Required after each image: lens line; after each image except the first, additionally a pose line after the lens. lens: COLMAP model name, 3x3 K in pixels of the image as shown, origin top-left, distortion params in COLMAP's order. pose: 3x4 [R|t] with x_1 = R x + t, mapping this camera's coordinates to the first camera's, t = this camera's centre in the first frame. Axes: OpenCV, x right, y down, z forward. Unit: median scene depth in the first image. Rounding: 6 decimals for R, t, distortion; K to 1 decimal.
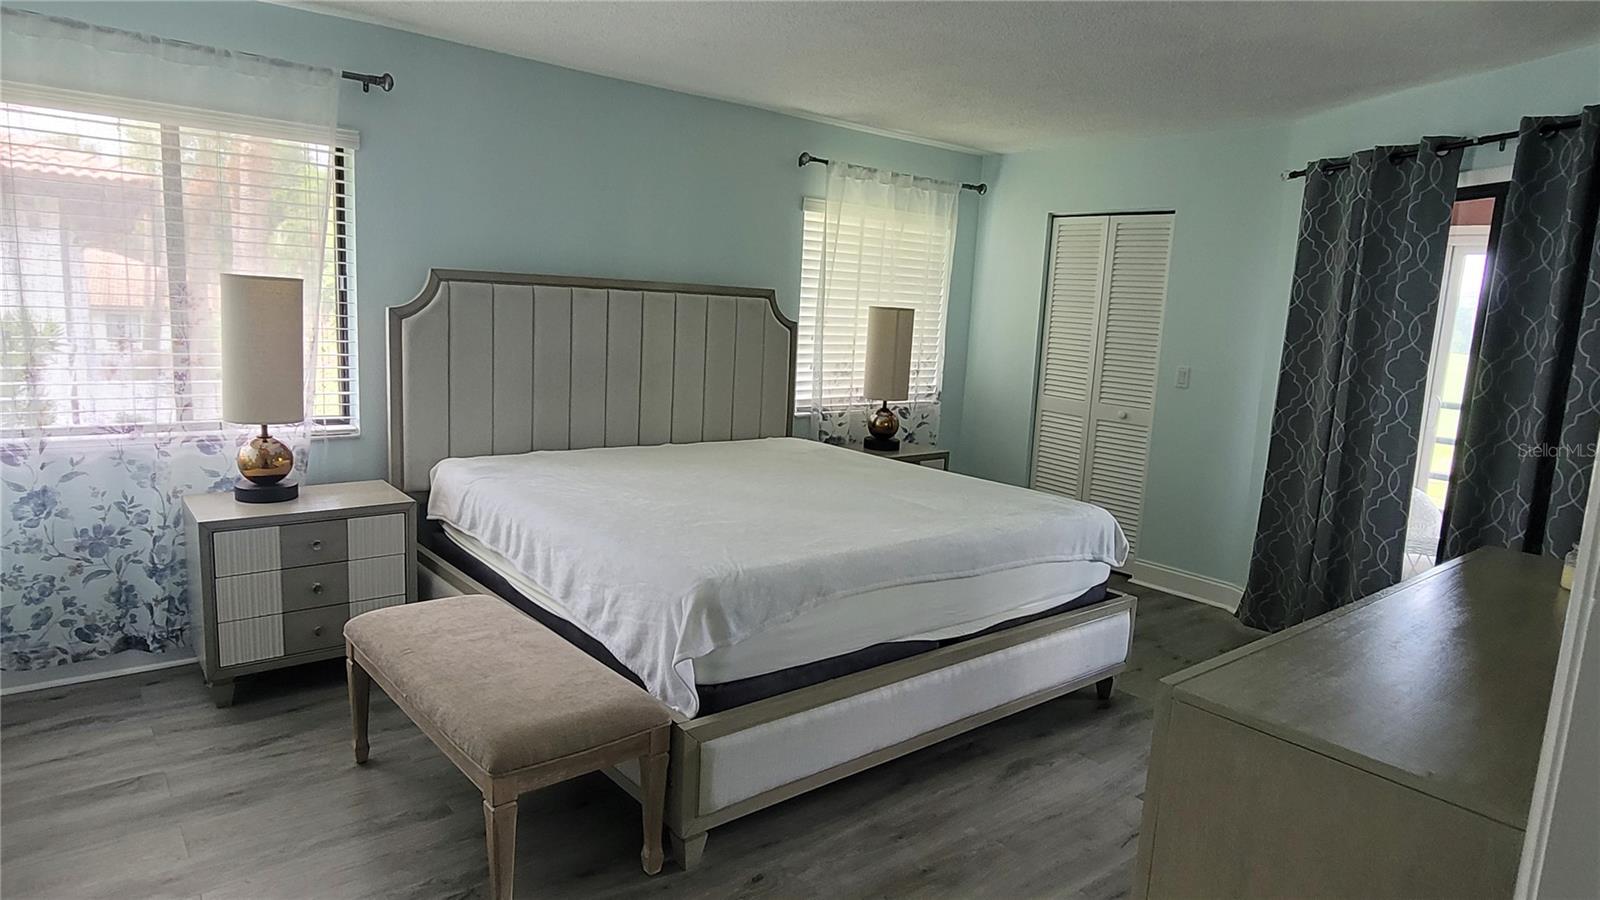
lens RADIAL K [[841.2, 0, 800.0], [0, 841.2, 450.0], [0, 0, 1]] dist [0.003920, 0.000971]
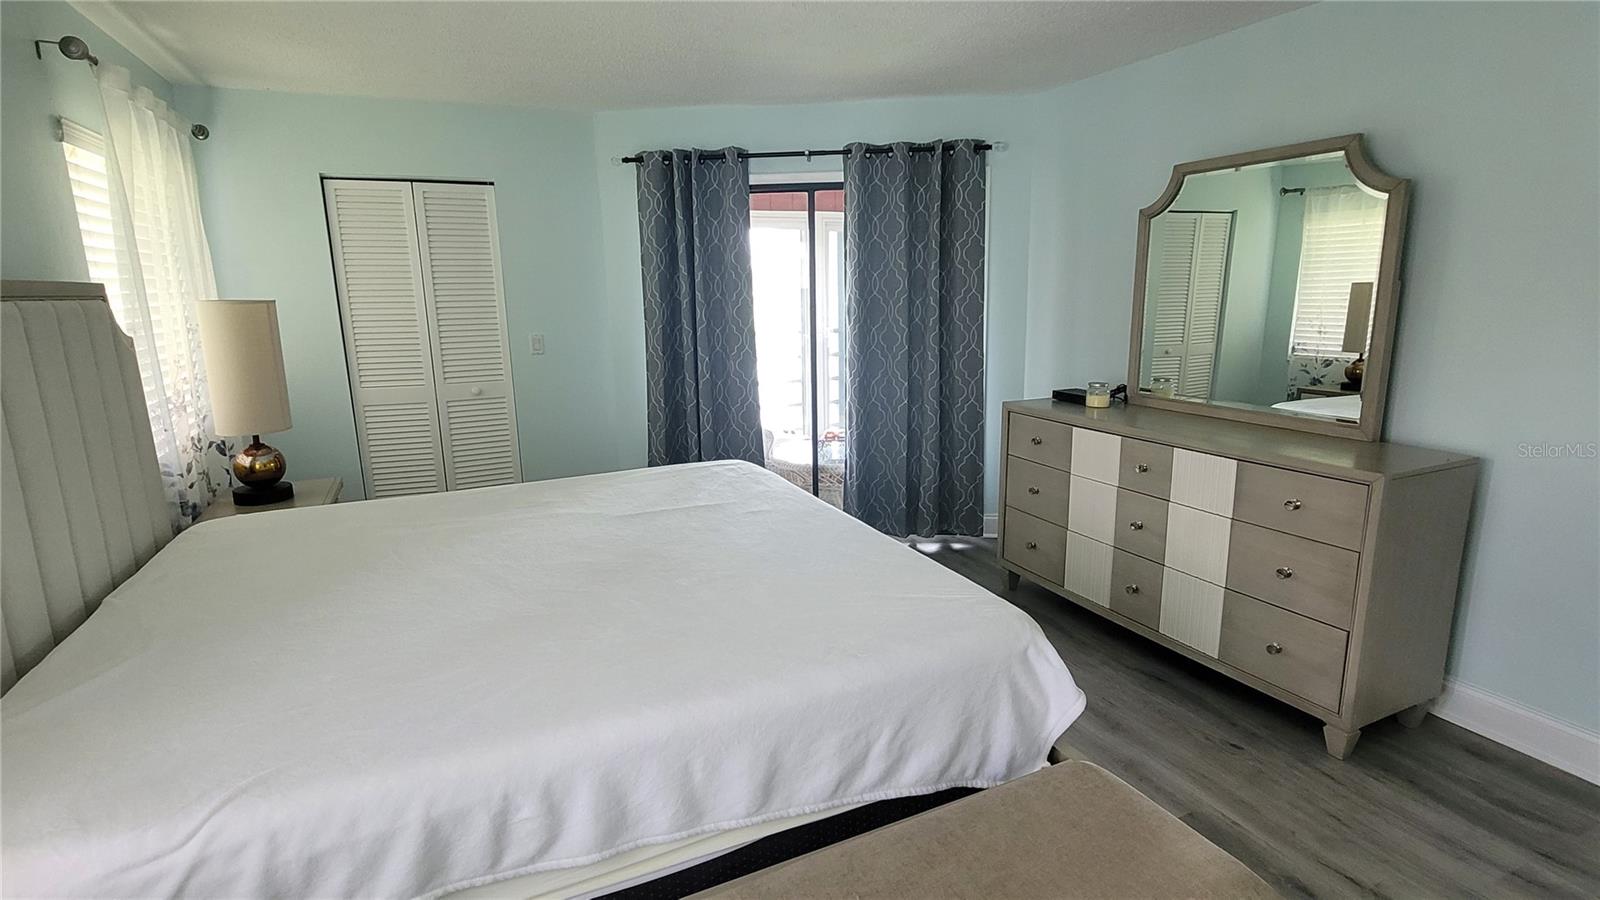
lens RADIAL K [[763.2, 0, 800.0], [0, 763.2, 450.0], [0, 0, 1]] dist [-0.040570, -0.000214]
pose [[0.295238, -0.251417, 0.921750, -0.494228], [0.193067, 0.960552, 0.200161, -0.118665], [-0.935713, 0.118865, 0.332132, 0.543252]]
